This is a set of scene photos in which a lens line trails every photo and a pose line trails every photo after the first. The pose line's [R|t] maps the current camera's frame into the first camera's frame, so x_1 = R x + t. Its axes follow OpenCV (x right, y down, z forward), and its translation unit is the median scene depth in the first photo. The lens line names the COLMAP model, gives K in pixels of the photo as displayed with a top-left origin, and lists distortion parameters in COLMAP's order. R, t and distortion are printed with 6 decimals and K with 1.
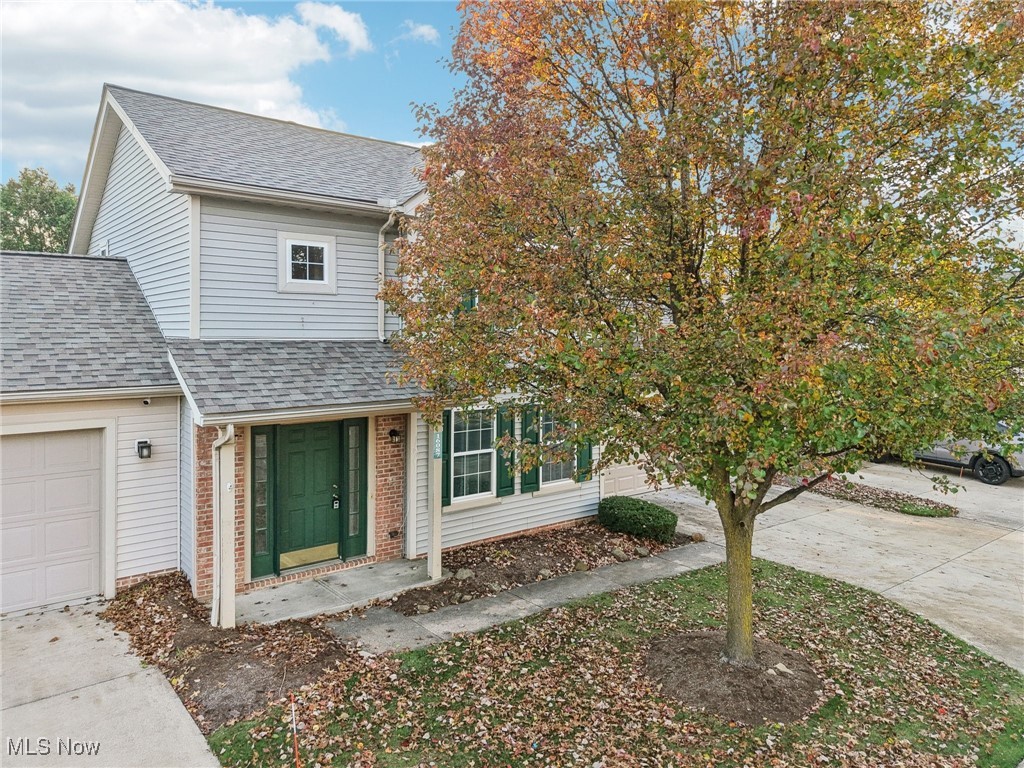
lens RADIAL K [[715.5, 0, 514.6], [0, 715.5, 381.3], [0, 0, 1]] dist [-0.002953, -0.002742]
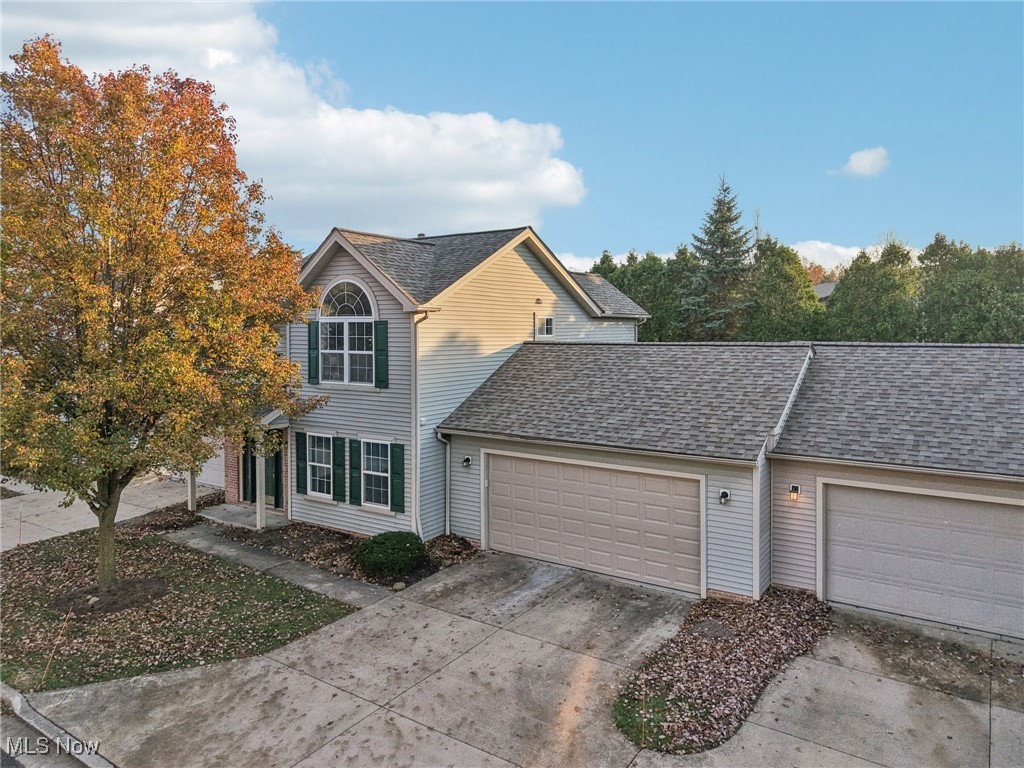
lens RADIAL K [[715.5, 0, 513.4], [0, 715.5, 381.3], [0, 0, 1]] dist [-0.002953, -0.002742]
pose [[0.293266, 0.064230, -0.953871, 1.450120], [-0.067099, 0.996663, 0.046482, -0.168887], [0.953673, 0.050373, 0.296597, 0.914075]]
